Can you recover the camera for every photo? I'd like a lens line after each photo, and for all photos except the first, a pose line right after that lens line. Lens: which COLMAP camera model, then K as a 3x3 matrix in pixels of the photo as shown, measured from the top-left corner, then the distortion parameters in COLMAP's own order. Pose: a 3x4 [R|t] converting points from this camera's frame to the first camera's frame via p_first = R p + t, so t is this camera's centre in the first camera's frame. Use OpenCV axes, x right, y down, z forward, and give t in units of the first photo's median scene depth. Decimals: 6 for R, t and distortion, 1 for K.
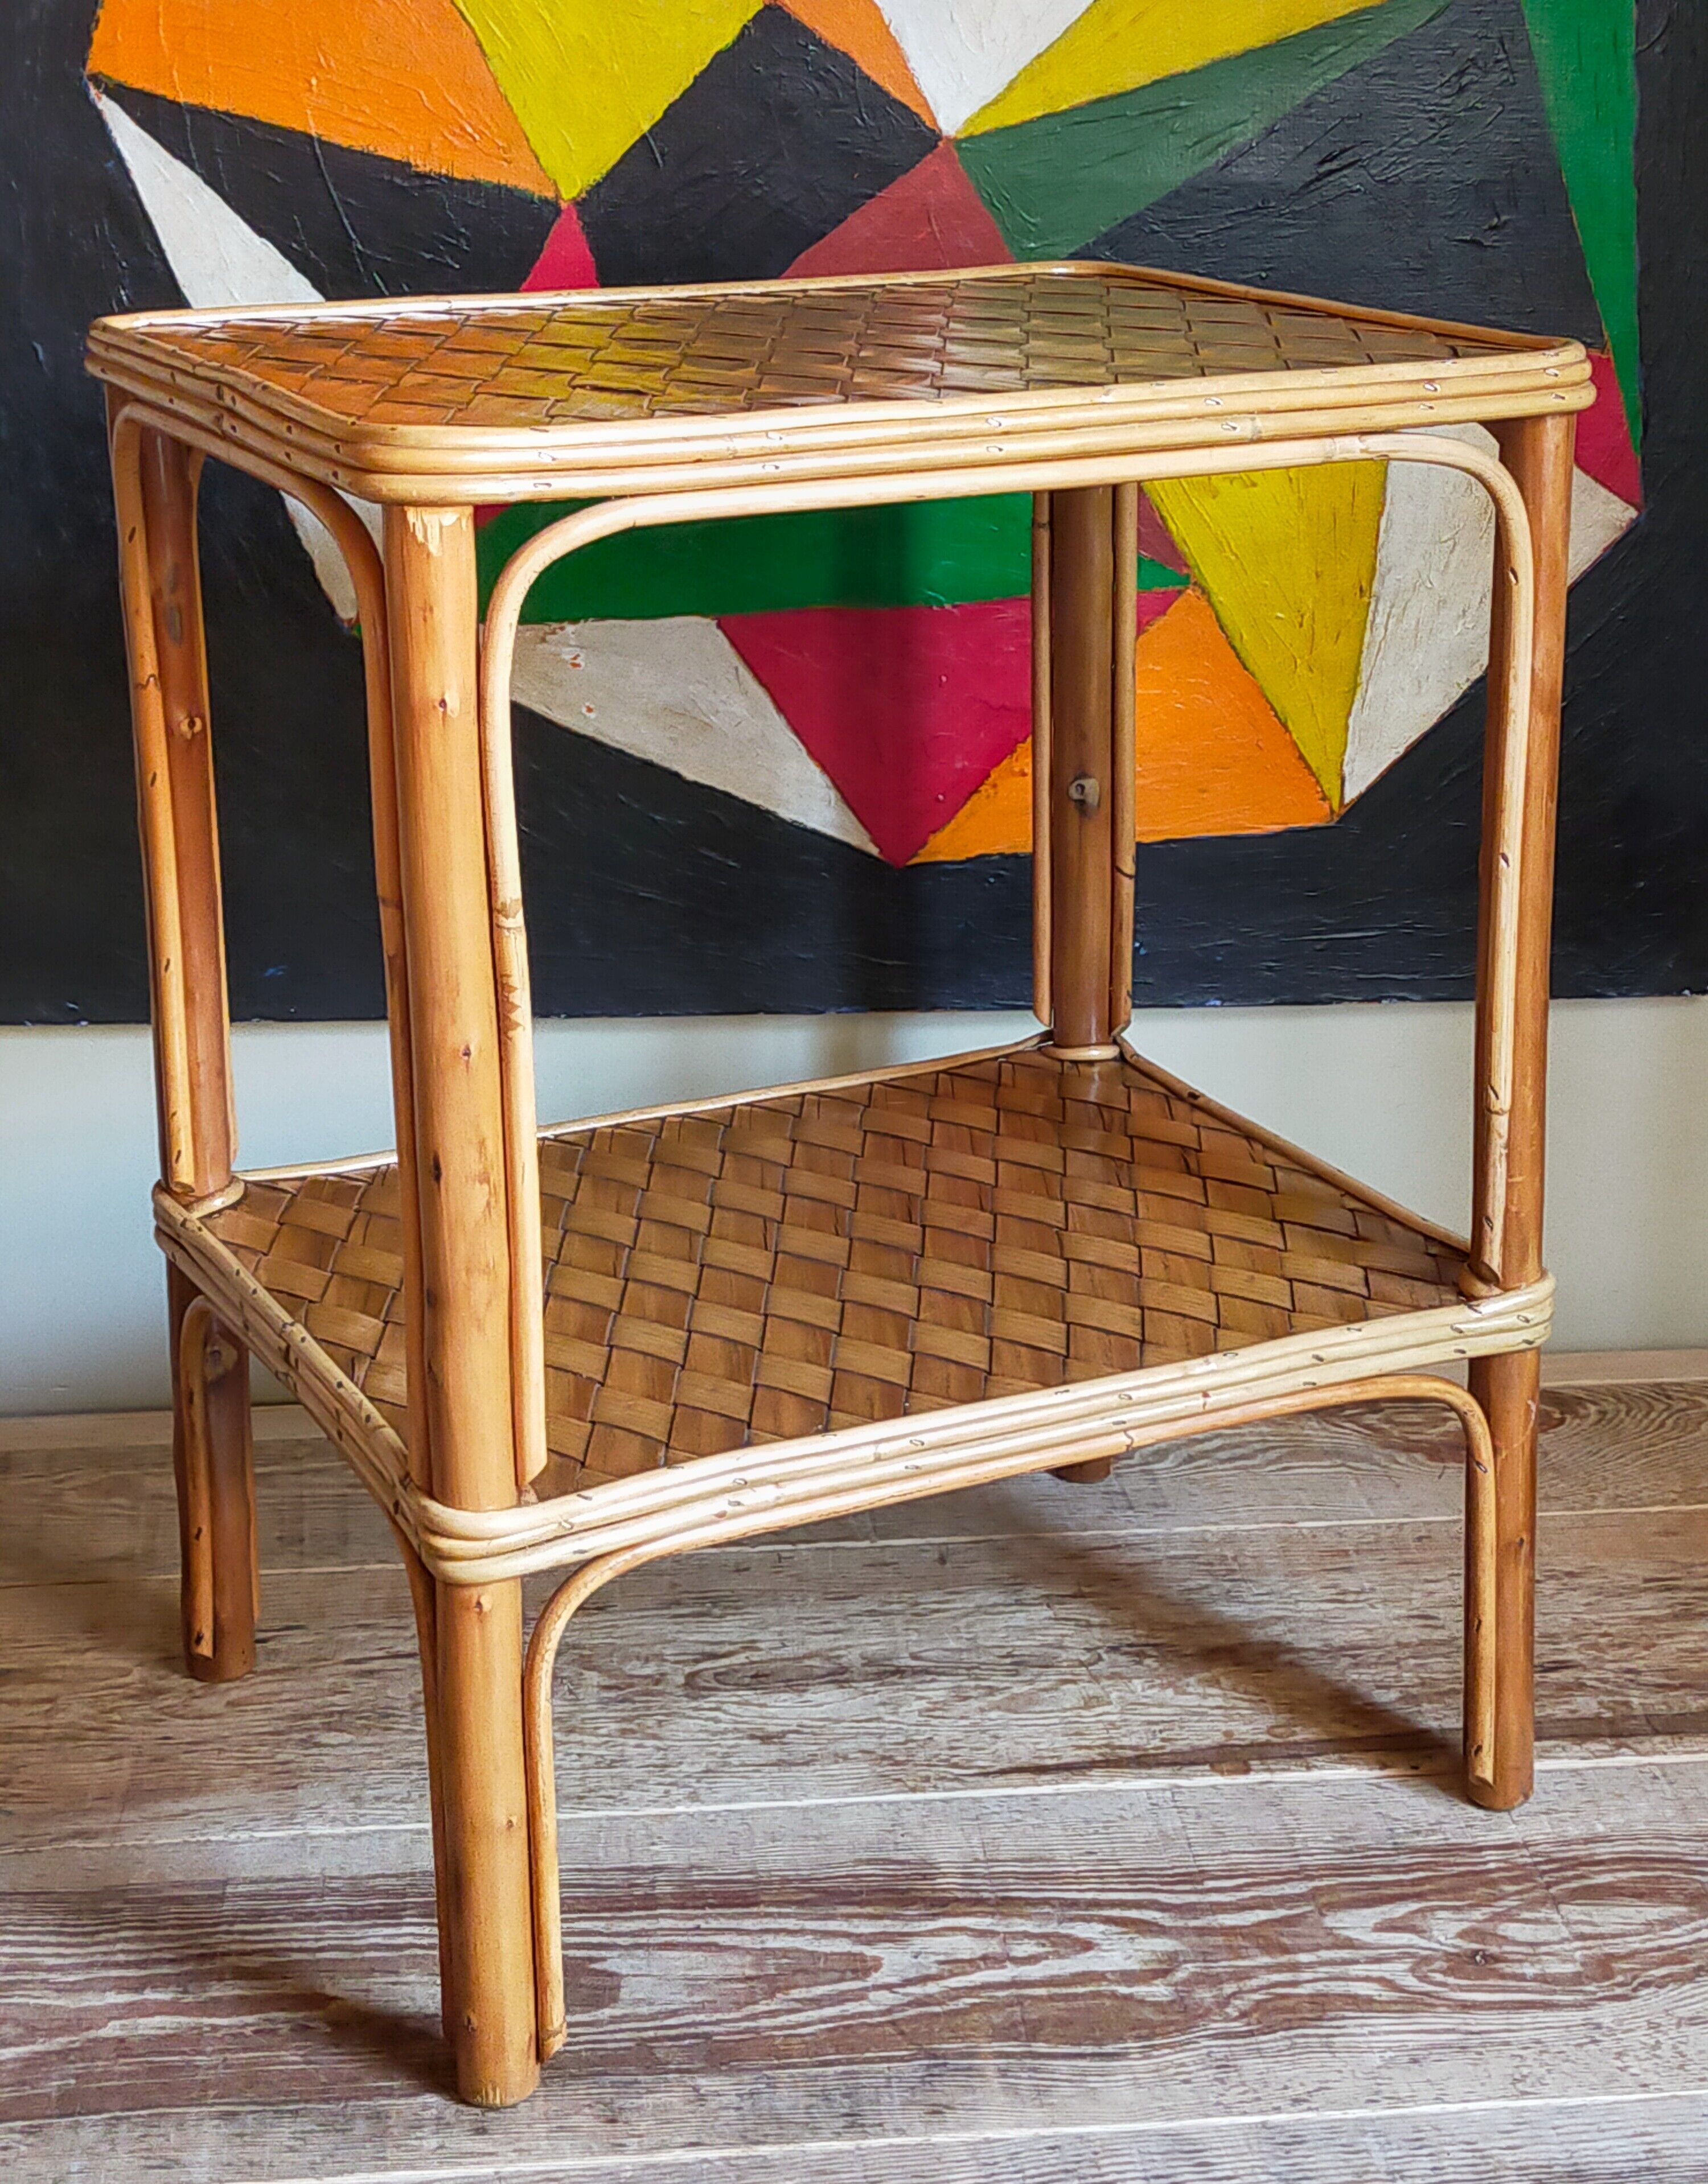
lens RADIAL K [[3433.7, 0, 874.4], [0, 3433.7, 1143.5], [0, 0, 1]] dist [0.130558, -0.233814]
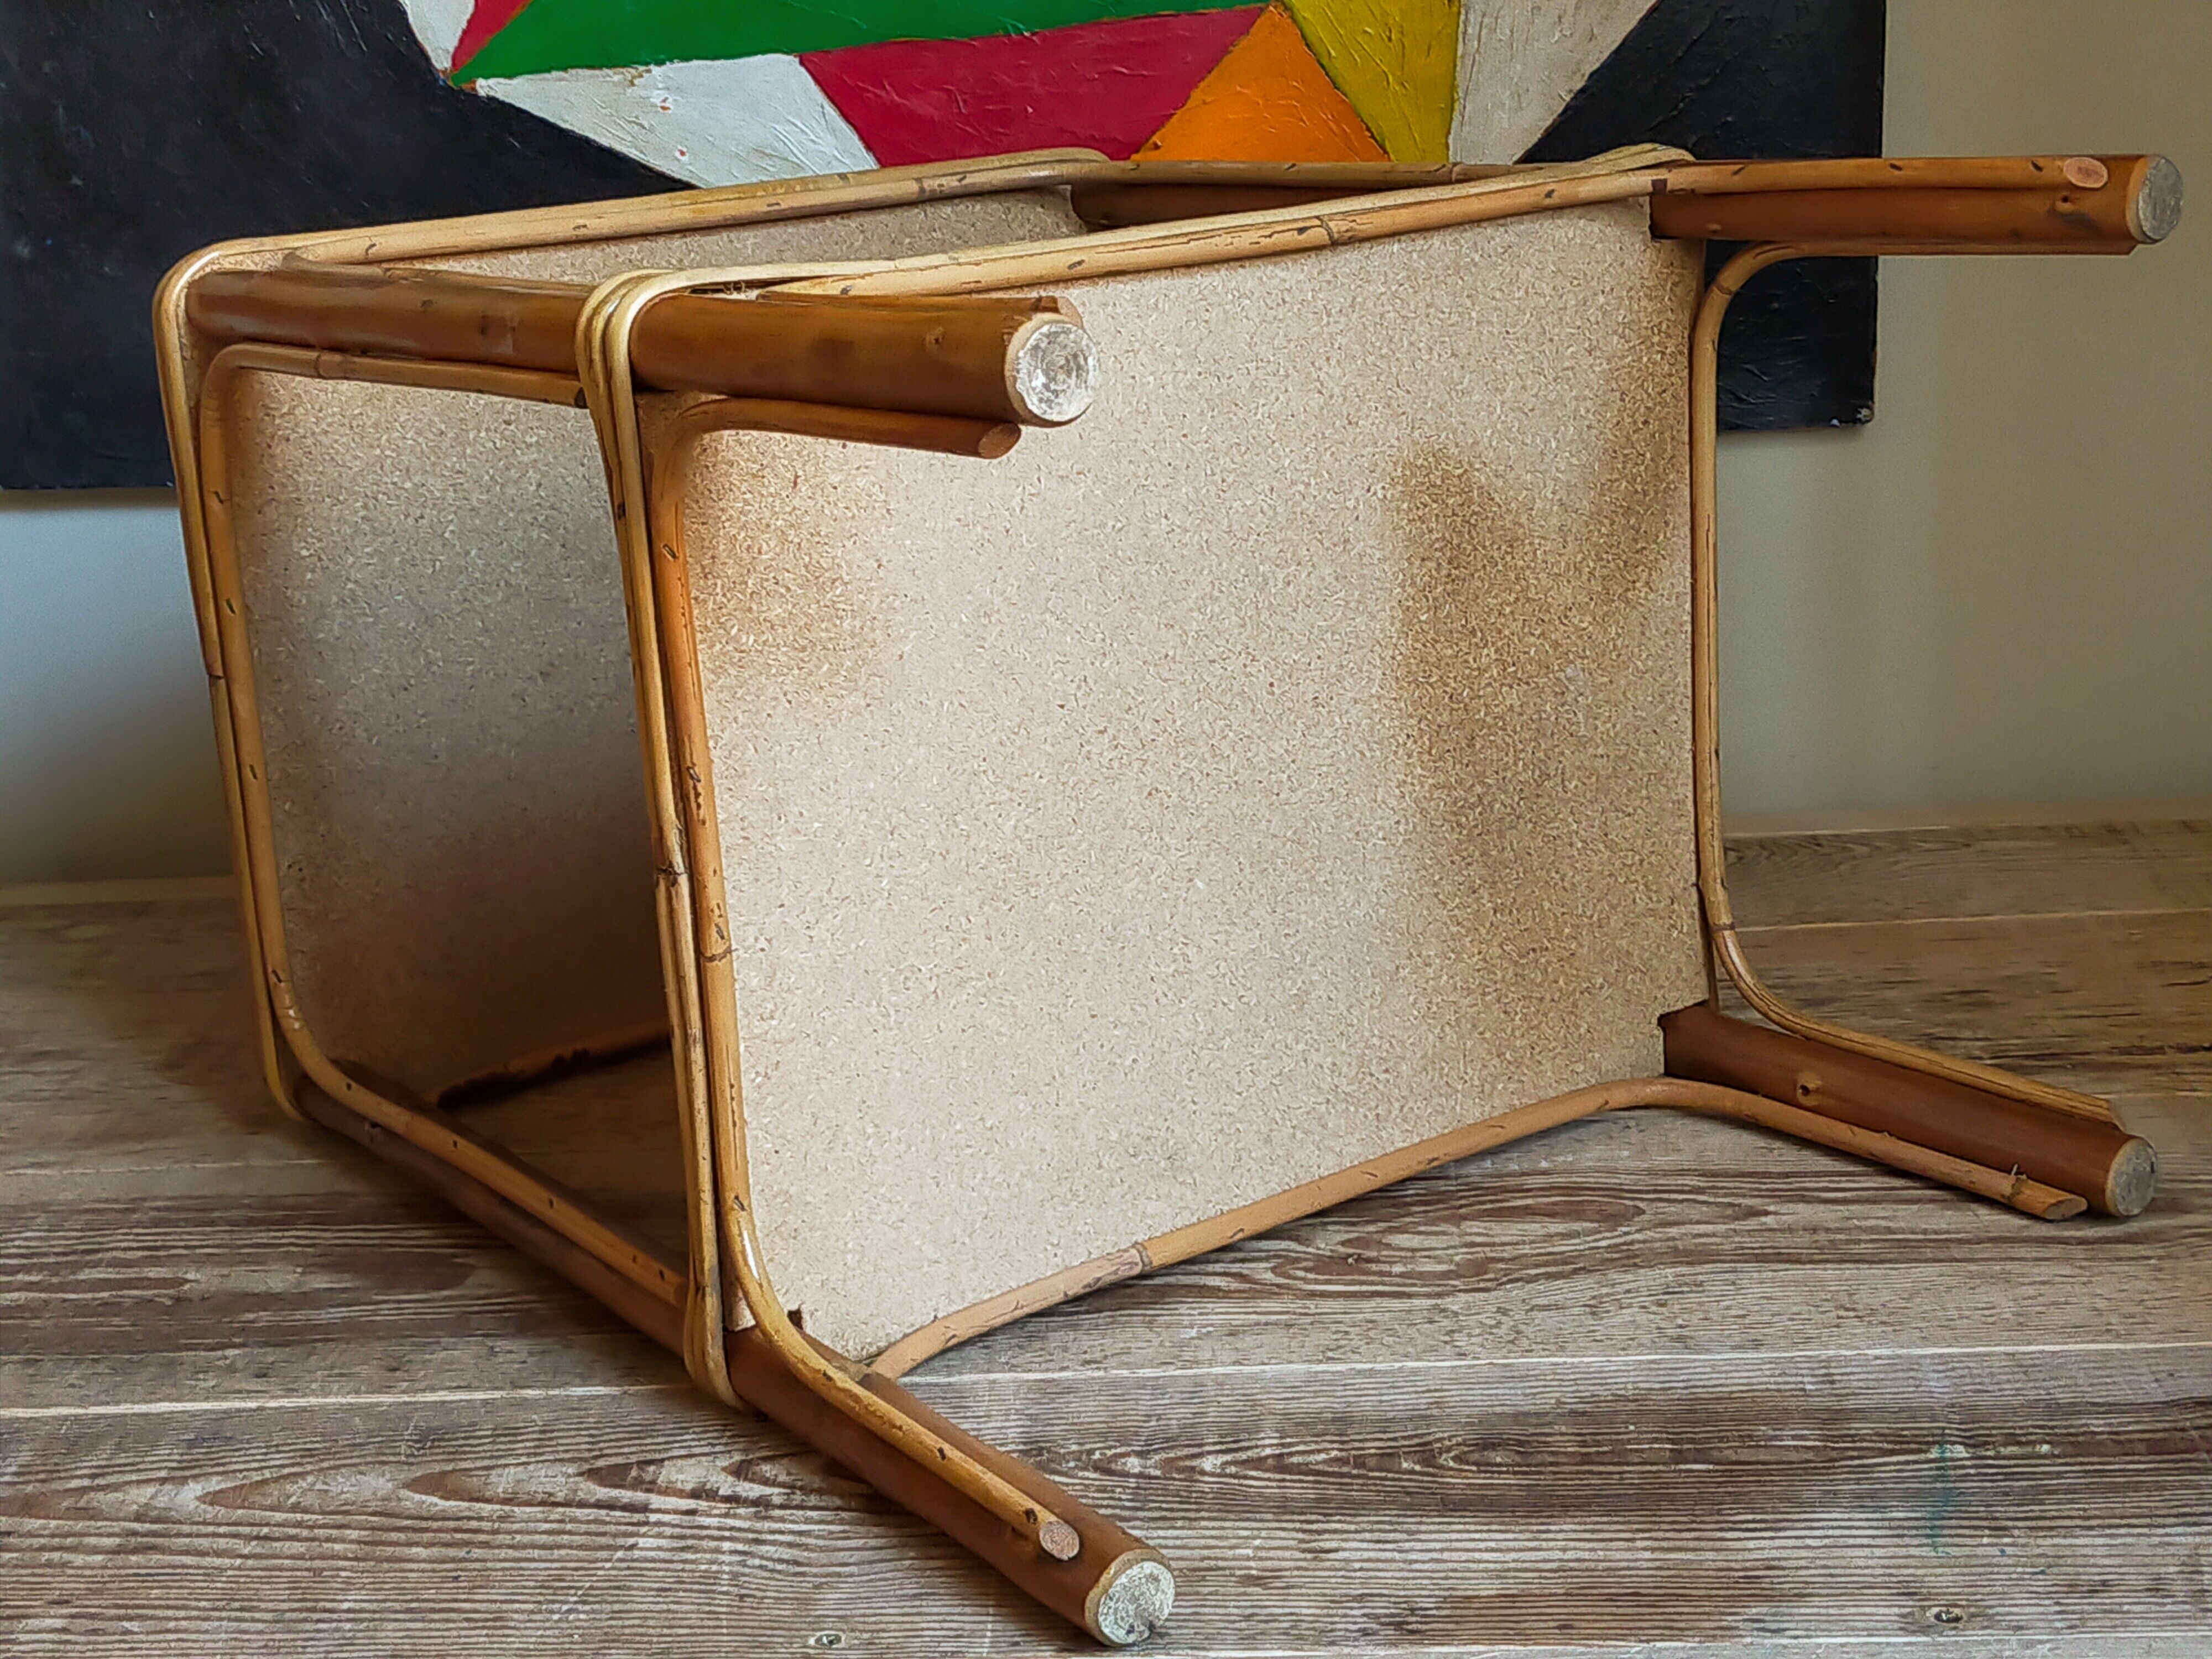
lens RADIAL K [[3337.4, 0, 1106.0], [0, 3337.4, 829.5], [0, 0, 1]] dist [0.136780, -0.268014]
pose [[0.983876, -0.013244, -0.178362, 0.262137], [0.000036, 0.997269, -0.073853, 0.178160], [0.178853, 0.072656, 0.981189, 0.081405]]
